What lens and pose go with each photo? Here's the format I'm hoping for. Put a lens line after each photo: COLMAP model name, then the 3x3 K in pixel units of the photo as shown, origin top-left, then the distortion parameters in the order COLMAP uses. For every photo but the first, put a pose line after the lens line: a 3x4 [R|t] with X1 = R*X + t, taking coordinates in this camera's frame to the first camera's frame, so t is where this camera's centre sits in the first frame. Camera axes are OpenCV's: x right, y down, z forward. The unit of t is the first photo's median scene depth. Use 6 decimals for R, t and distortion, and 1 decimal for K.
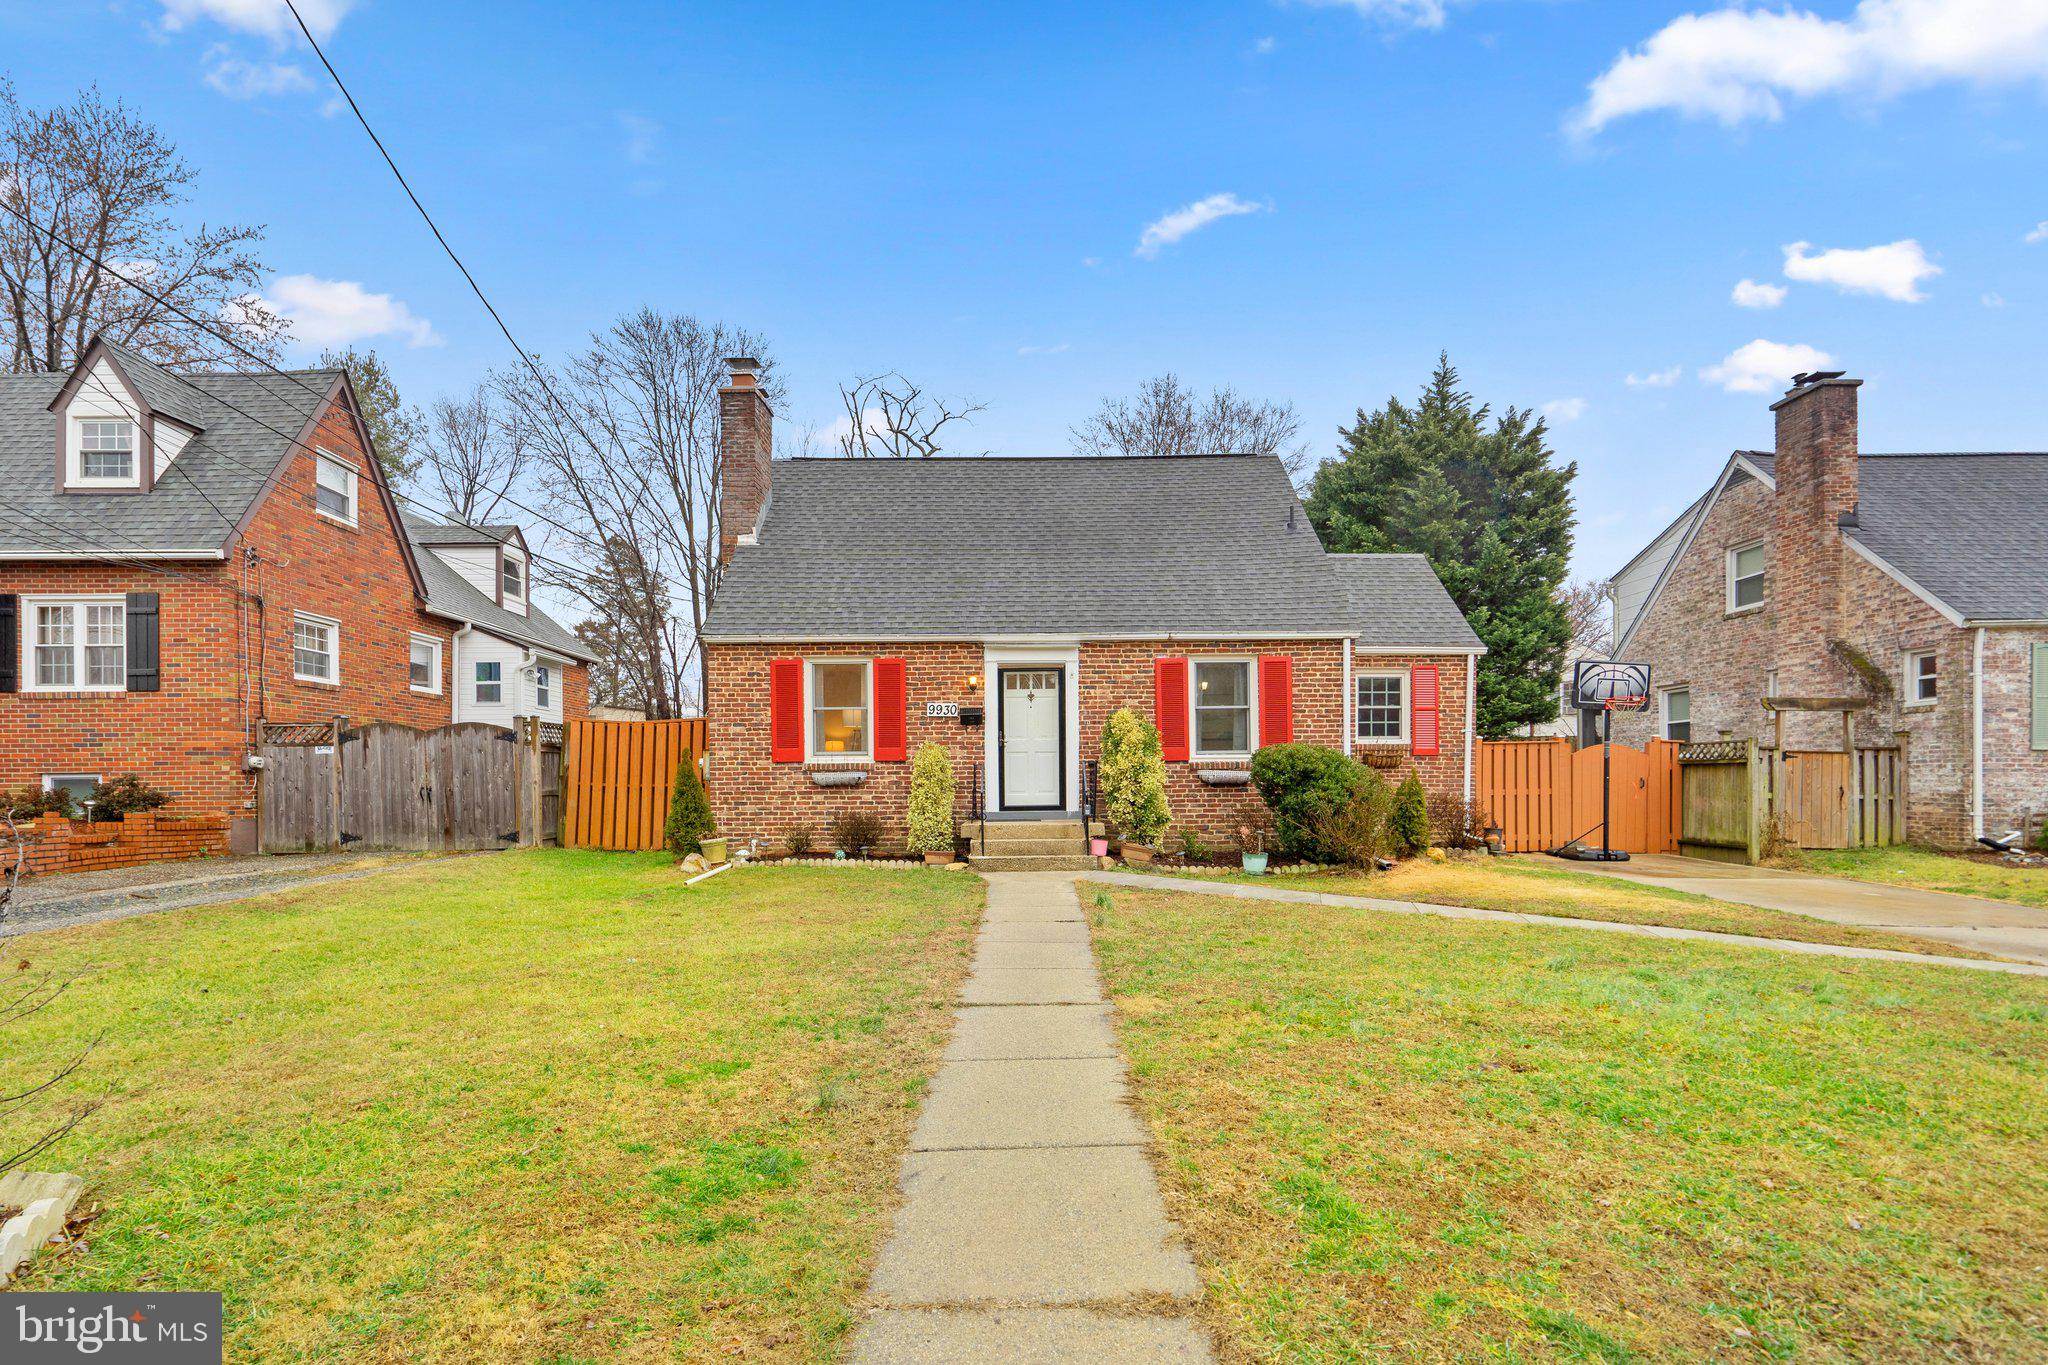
lens RADIAL K [[945.8, 0, 1072.1], [0, 945.8, 763.4], [0, 0, 1]] dist [-0.008421, 0.002270]
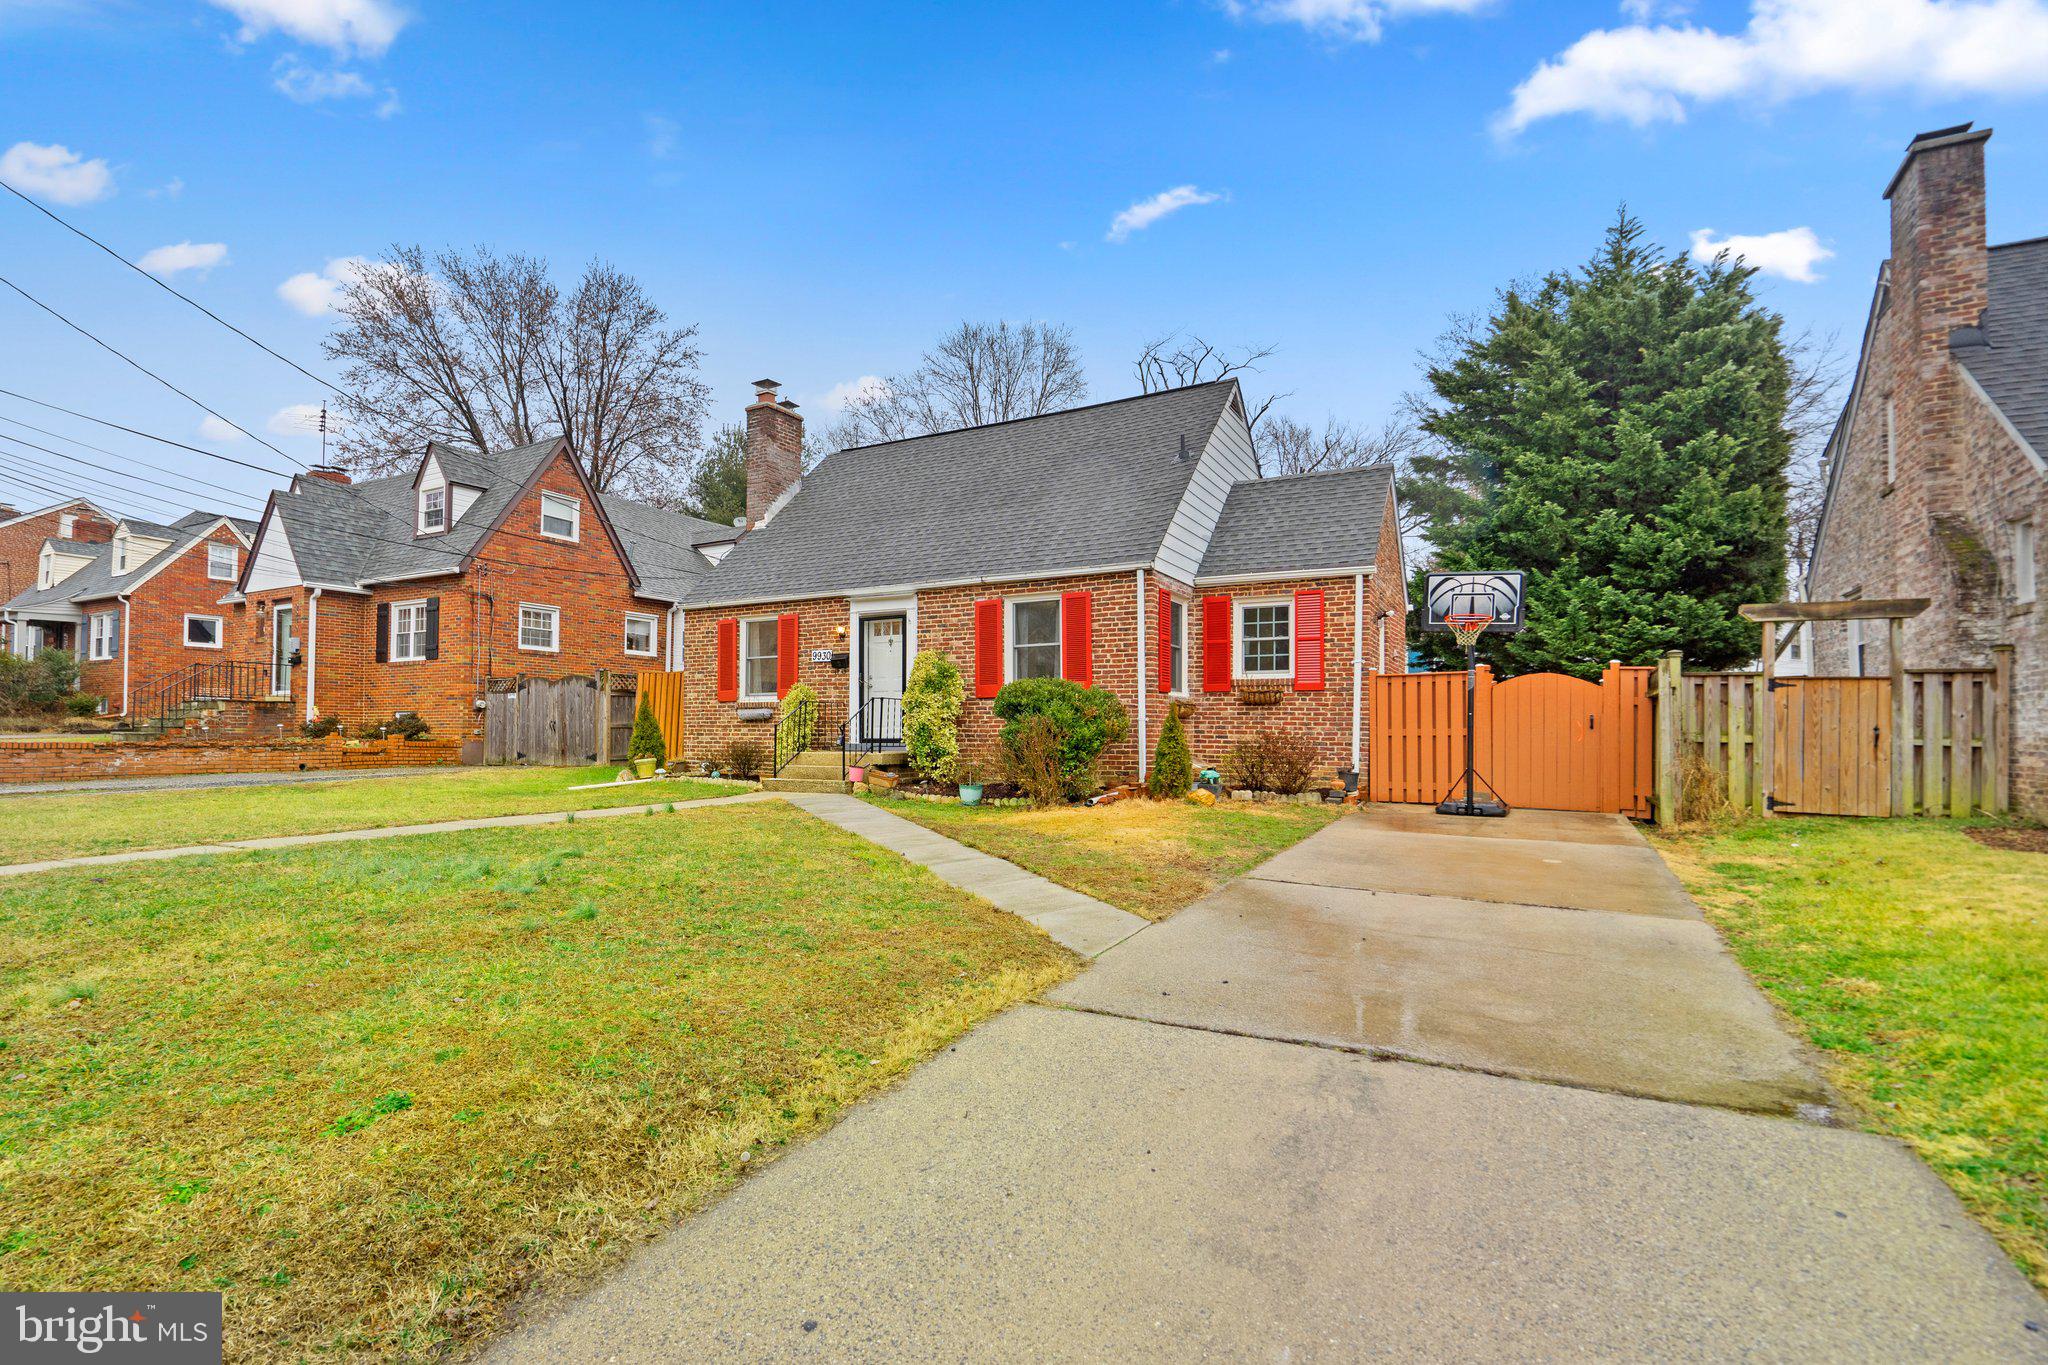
lens RADIAL K [[945.8, 0, 1041.0], [0, 945.8, 685.8], [0, 0, 1]] dist [-0.008421, 0.002270]
pose [[0.876025, -0.015230, -0.482025, 0.647275], [-0.000050, 0.999498, -0.031672, 0.017050], [0.482266, 0.027769, 0.875585, 0.103391]]
